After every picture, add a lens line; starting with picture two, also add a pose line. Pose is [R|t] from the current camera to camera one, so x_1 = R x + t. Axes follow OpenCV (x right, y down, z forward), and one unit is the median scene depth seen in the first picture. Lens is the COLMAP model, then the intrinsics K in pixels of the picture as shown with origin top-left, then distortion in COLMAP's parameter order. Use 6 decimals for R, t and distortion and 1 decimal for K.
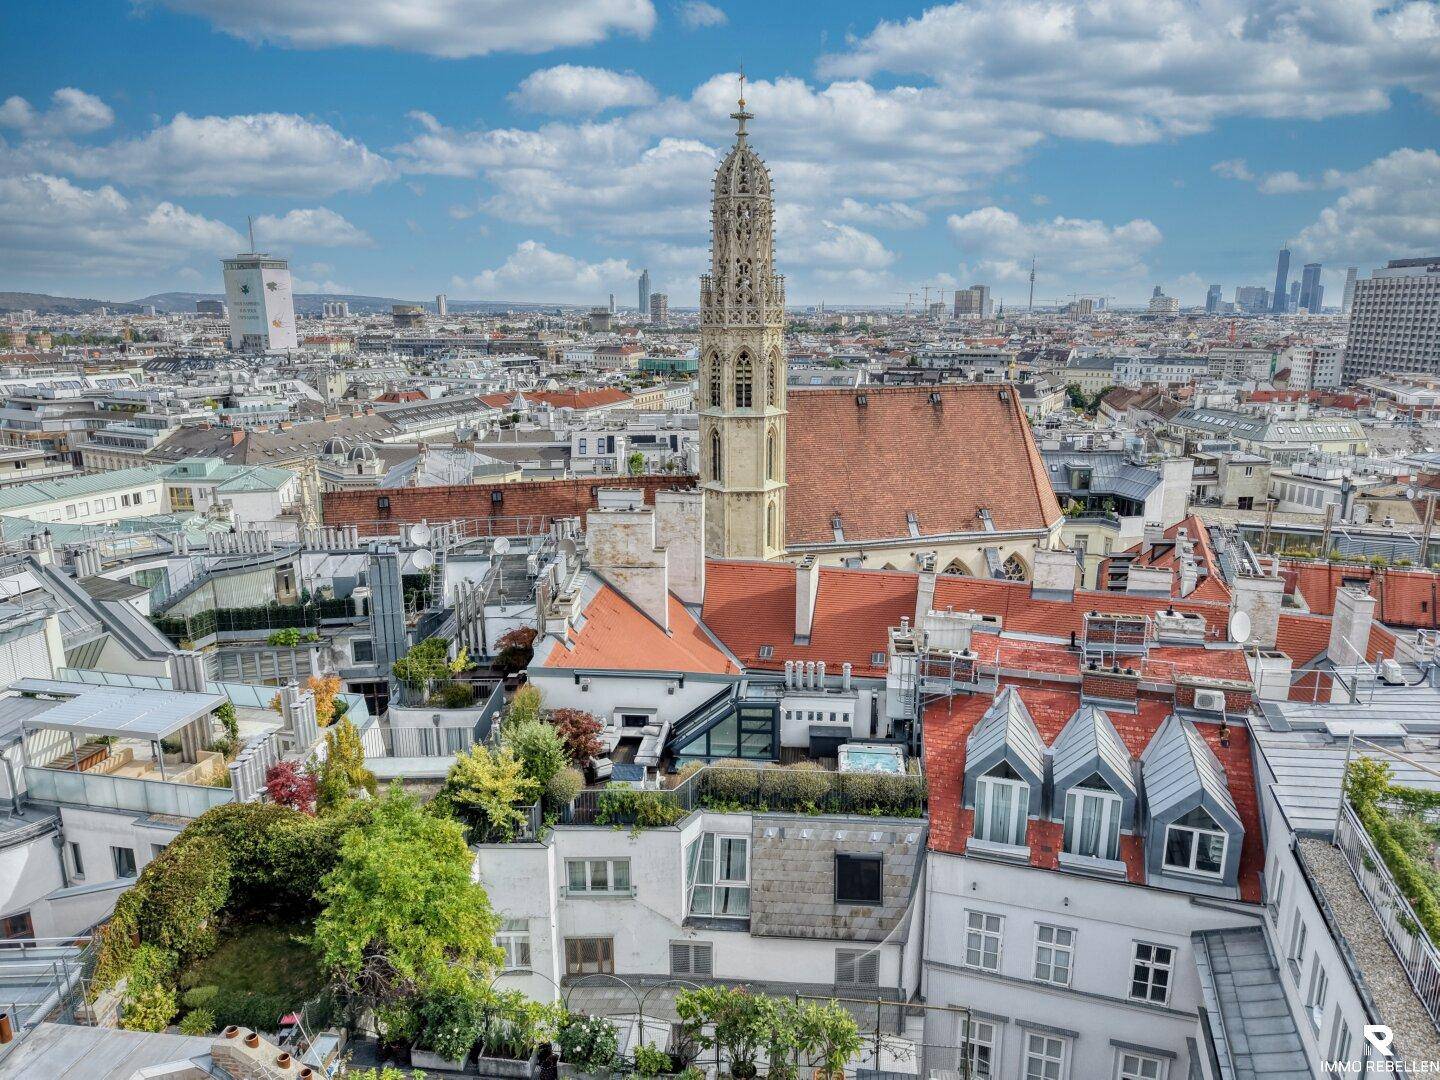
lens RADIAL K [[1016.1, 0, 720.0], [0, 1016.1, 540.0], [0, 0, 1]] dist [0.112495, -0.162219]
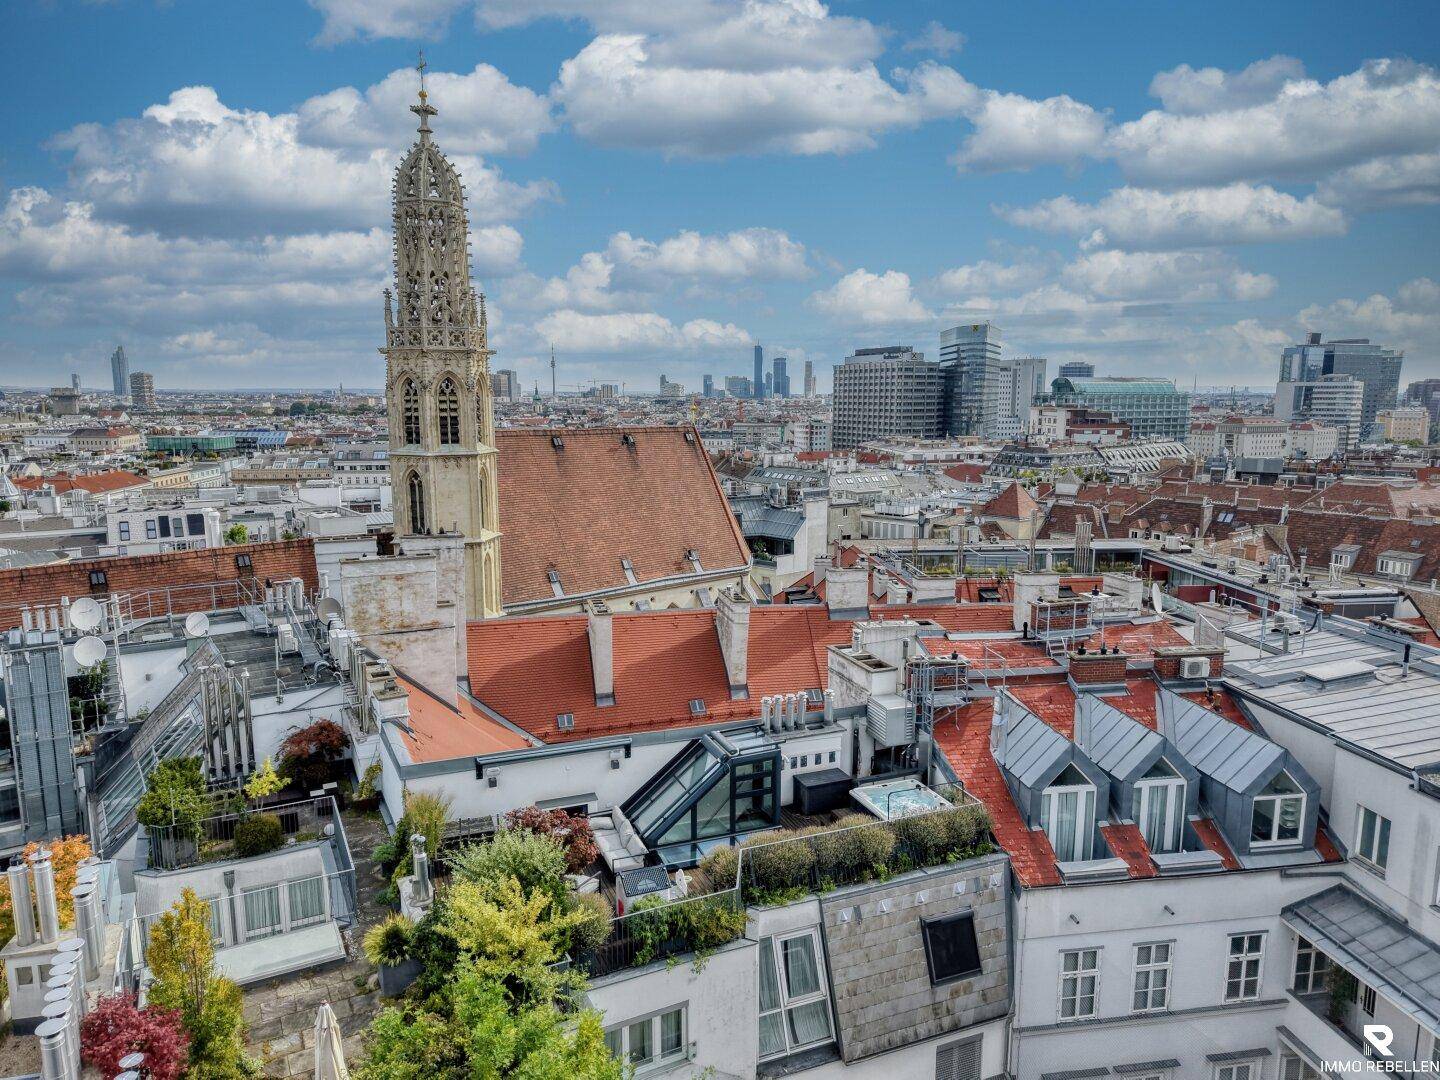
lens RADIAL K [[1025.4, 0, 821.2], [0, 1025.4, 519.3], [0, 0, 1]] dist [0.062012, -0.074078]
pose [[0.881816, -0.065746, 0.466988, -0.208154], [0.105411, 0.992659, -0.059294, 0.027285], [-0.459662, 0.101512, 0.882273, 0.213728]]
